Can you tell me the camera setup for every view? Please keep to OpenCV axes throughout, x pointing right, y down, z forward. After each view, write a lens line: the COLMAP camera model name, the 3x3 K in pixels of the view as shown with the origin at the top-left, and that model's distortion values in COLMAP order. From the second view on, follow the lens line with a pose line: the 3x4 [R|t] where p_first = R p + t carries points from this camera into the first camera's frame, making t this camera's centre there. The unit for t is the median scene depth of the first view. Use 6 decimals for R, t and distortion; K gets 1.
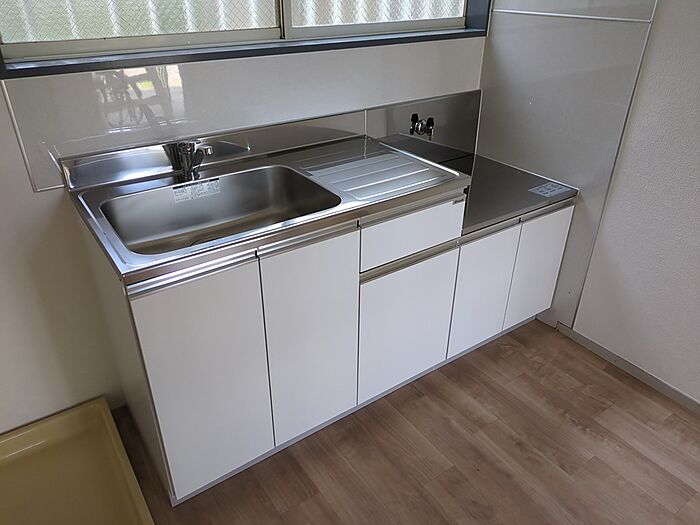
lens RADIAL K [[516.5, 0, 350.0], [0, 516.5, 262.5], [0, 0, 1]] dist [0.008854, 0.003076]
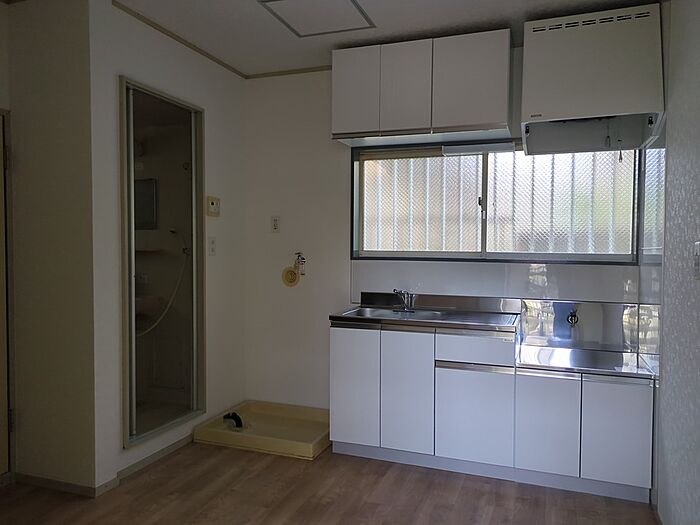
lens RADIAL K [[550.1, 0, 348.6], [0, 550.1, 248.6], [0, 0, 1]] dist [0.057863, -0.082935]
pose [[0.564321, -0.000724, -0.825555, 1.332897], [-0.408456, 0.868781, -0.279968, 0.317365], [0.717430, 0.495195, 0.489975, -0.370217]]
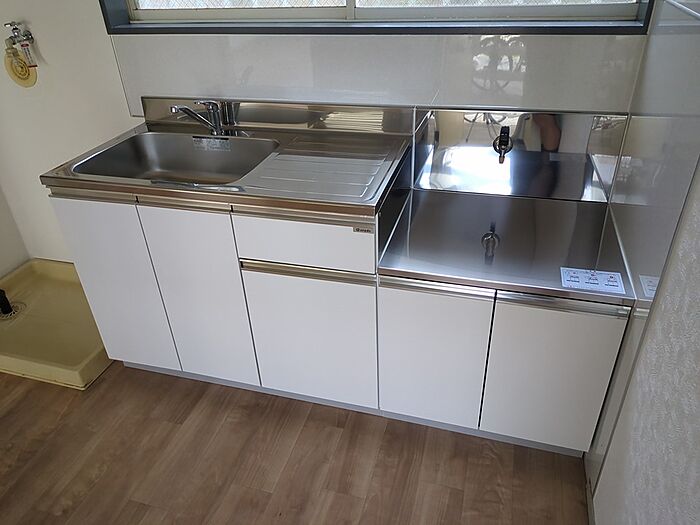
lens RADIAL K [[525.7, 0, 350.0], [0, 525.7, 262.5], [0, 0, 1]] dist [0.006293, 0.000873]
pose [[0.620286, 0.386245, -0.682686, 0.759768], [-0.348121, 0.915502, 0.201664, -0.224732], [0.702892, 0.112568, 0.702333, 0.378376]]
